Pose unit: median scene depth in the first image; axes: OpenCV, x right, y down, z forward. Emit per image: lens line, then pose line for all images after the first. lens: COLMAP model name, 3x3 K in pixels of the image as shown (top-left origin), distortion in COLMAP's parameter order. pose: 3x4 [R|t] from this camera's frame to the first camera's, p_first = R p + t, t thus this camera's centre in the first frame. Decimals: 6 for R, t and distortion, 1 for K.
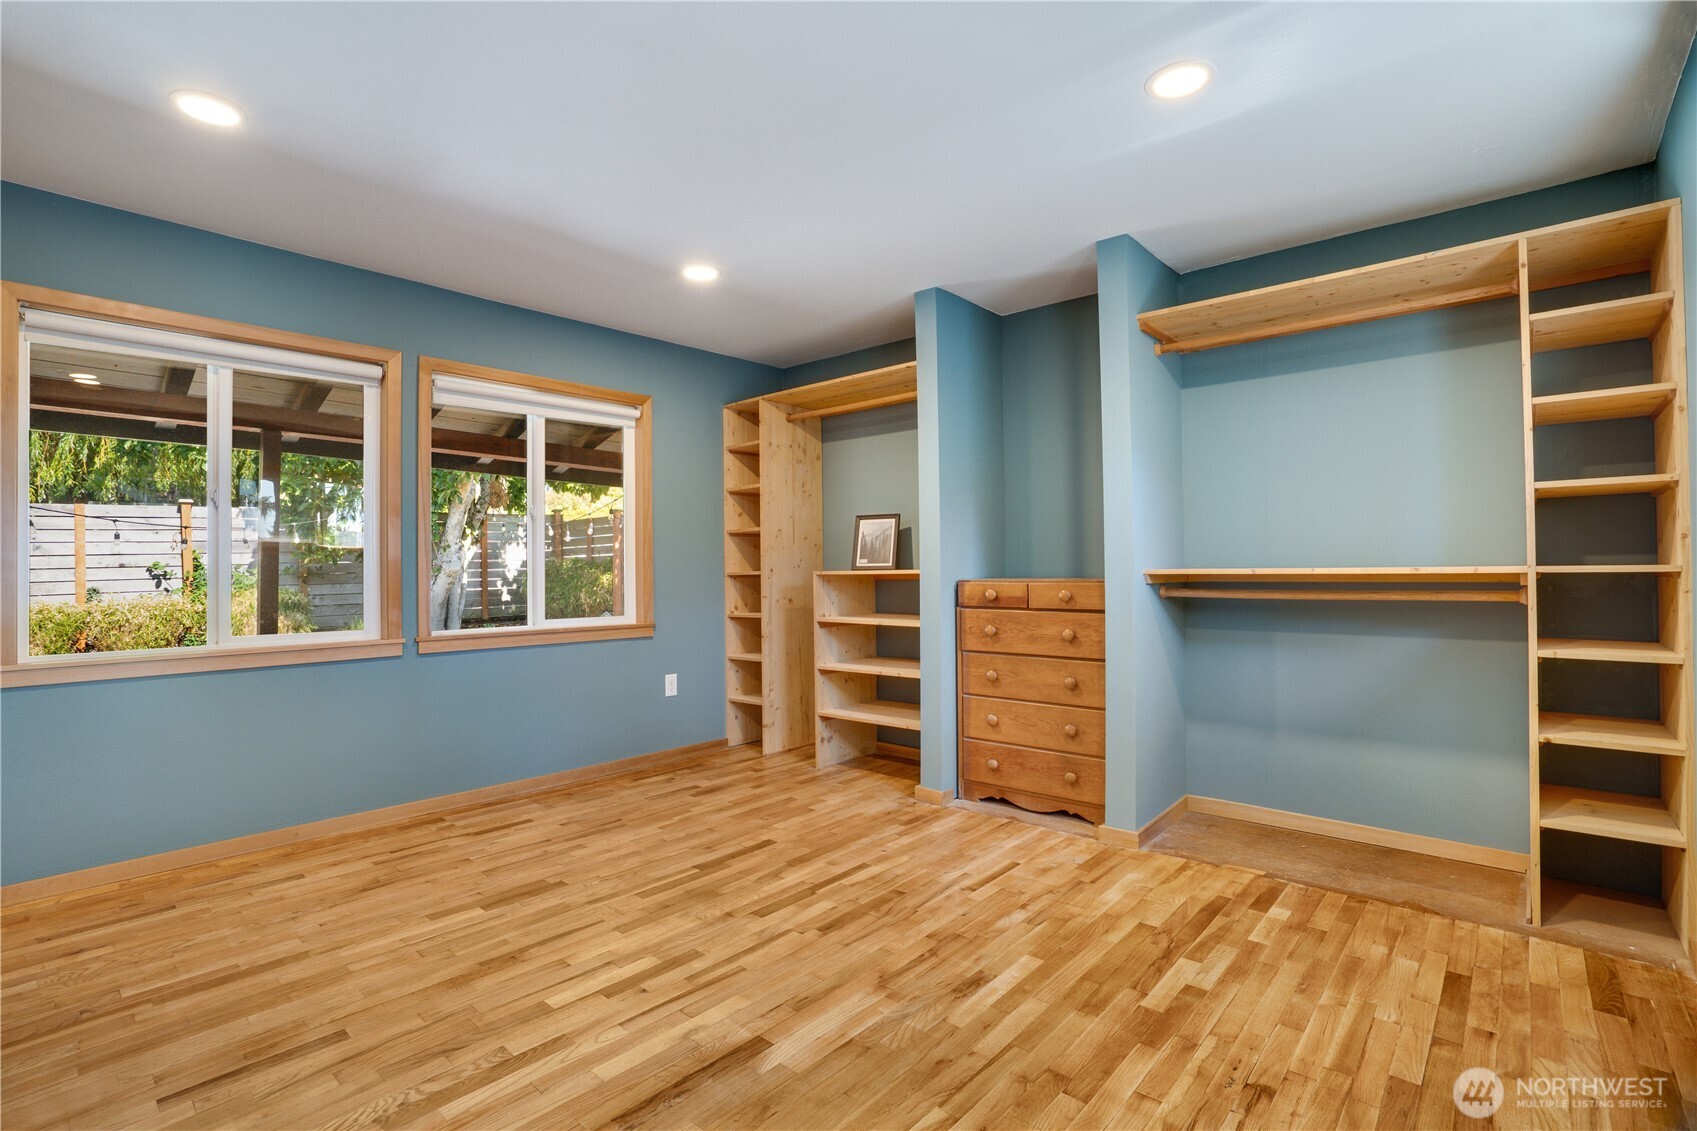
lens RADIAL K [[790.1, 0, 839.0], [0, 790.1, 562.9], [0, 0, 1]] dist [-0.068966, 0.029065]
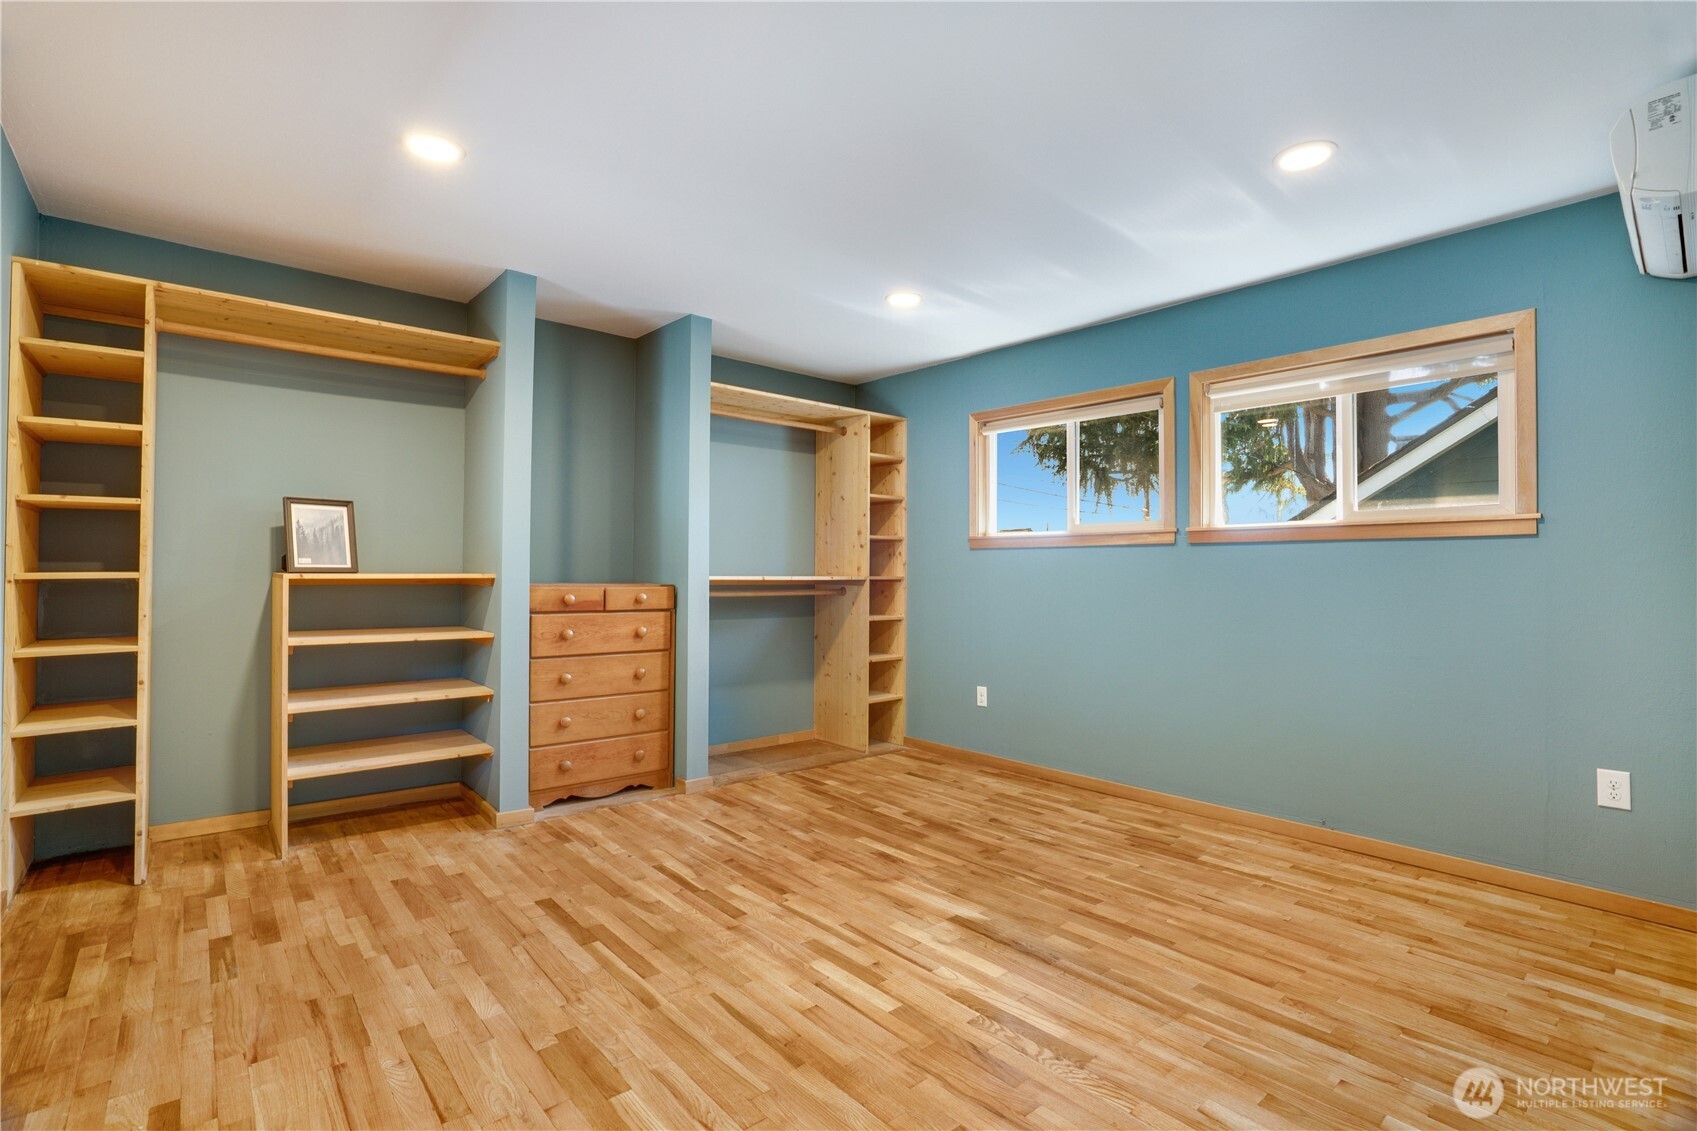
lens RADIAL K [[790.1, 0, 839.0], [0, 790.1, 562.9], [0, 0, 1]] dist [-0.068966, 0.029065]
pose [[0.124661, 0.021862, 0.991959, -0.966262], [-0.019279, 0.999622, -0.019608, 0.008079], [-0.992012, -0.016680, 0.125035, 0.657858]]
